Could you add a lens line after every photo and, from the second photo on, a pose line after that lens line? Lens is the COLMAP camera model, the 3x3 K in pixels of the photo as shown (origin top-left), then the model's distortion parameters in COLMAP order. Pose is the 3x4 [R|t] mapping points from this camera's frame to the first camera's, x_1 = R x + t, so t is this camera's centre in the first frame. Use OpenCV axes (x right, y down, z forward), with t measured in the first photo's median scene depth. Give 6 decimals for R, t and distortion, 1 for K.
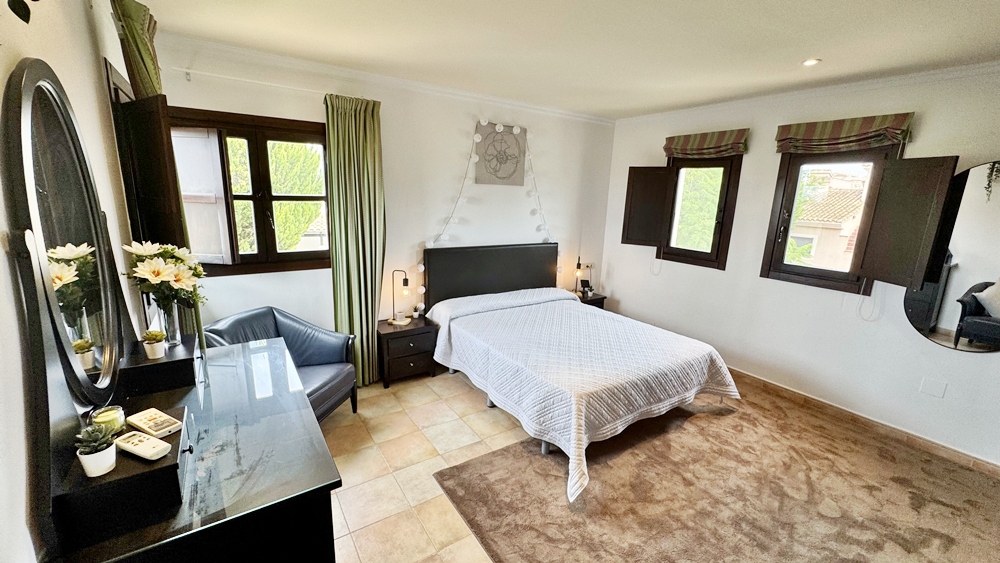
lens RADIAL K [[399.8, 0, 499.2], [0, 399.8, 280.6], [0, 0, 1]] dist [-0.001295, 0.000158]
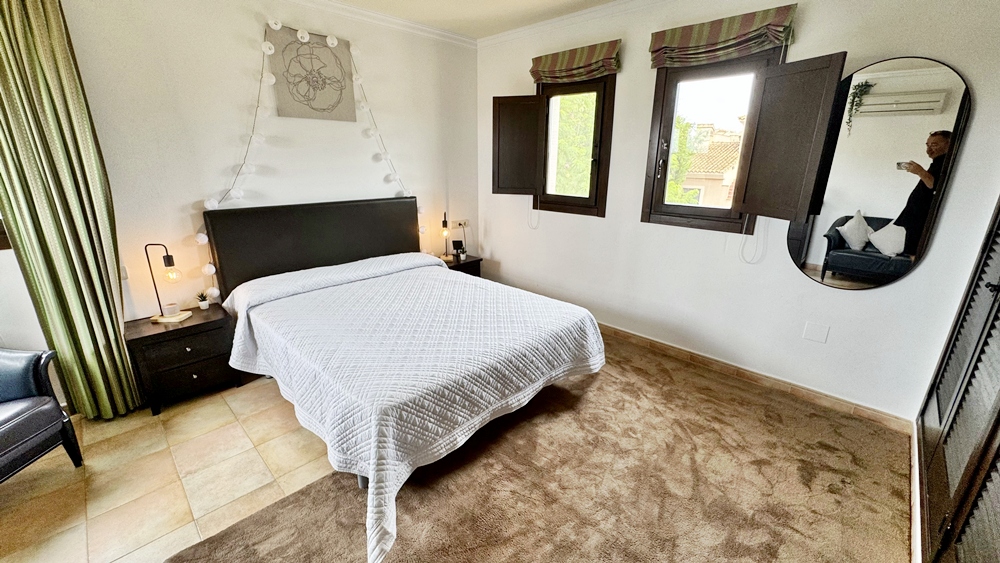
lens RADIAL K [[399.8, 0, 498.8], [0, 399.8, 280.2], [0, 0, 1]] dist [-0.001295, 0.000158]
pose [[0.978280, -0.087989, 0.187689, 0.199831], [0.072224, 0.993387, 0.089251, 0.017878], [-0.194300, -0.073757, 0.978165, 0.230992]]
